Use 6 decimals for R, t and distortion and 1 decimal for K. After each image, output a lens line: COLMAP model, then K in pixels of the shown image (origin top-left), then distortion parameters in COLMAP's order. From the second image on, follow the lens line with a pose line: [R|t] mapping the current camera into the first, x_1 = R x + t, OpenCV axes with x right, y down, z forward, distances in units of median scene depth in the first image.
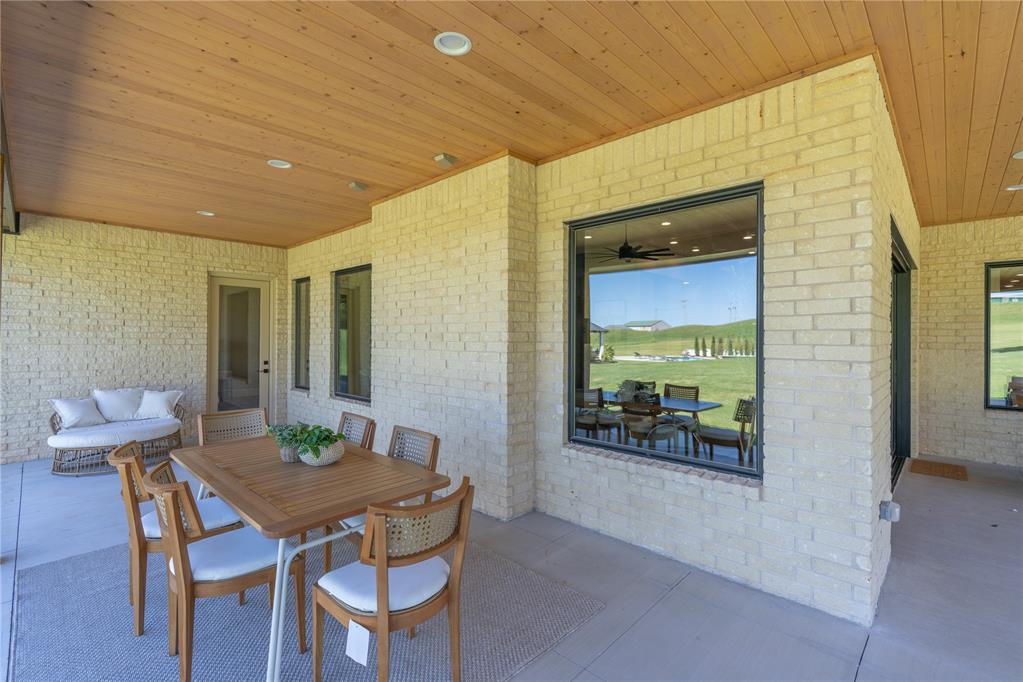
lens RADIAL K [[465.5, 0, 513.3], [0, 465.5, 336.9], [0, 0, 1]] dist [-0.004229, 0.001701]
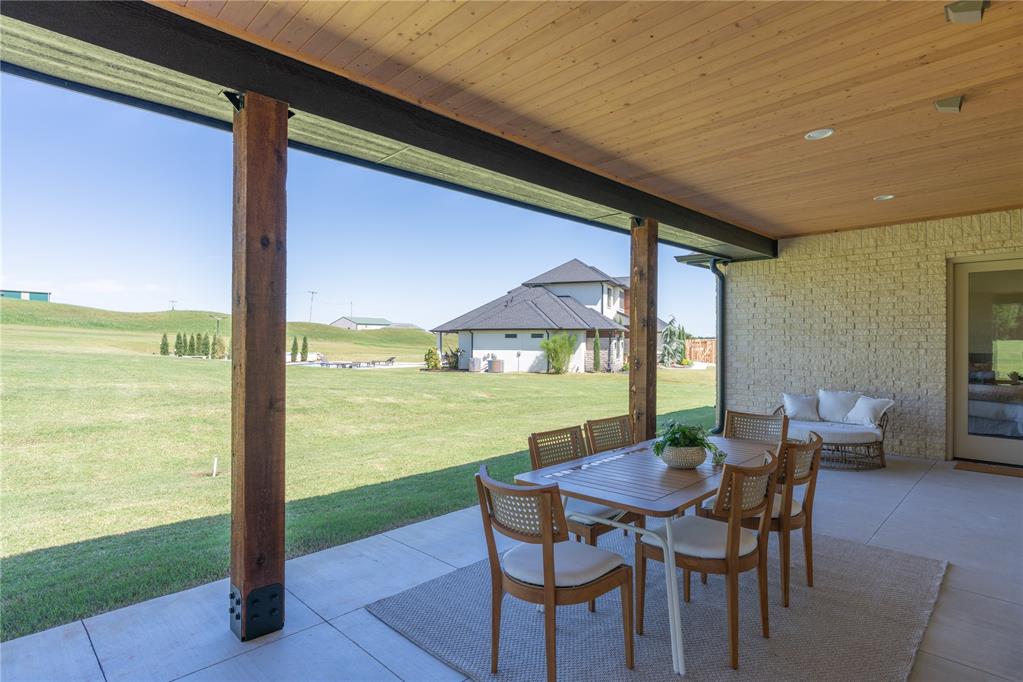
lens RADIAL K [[520.7, 0, 516.5], [0, 520.7, 342.8], [0, 0, 1]] dist [-0.001047, 0.000013]
pose [[-0.021939, -0.003904, -0.999752, 0.294713], [0.002394, 0.999989, -0.003957, 0.008179], [0.999756, -0.002480, -0.021930, 0.296317]]
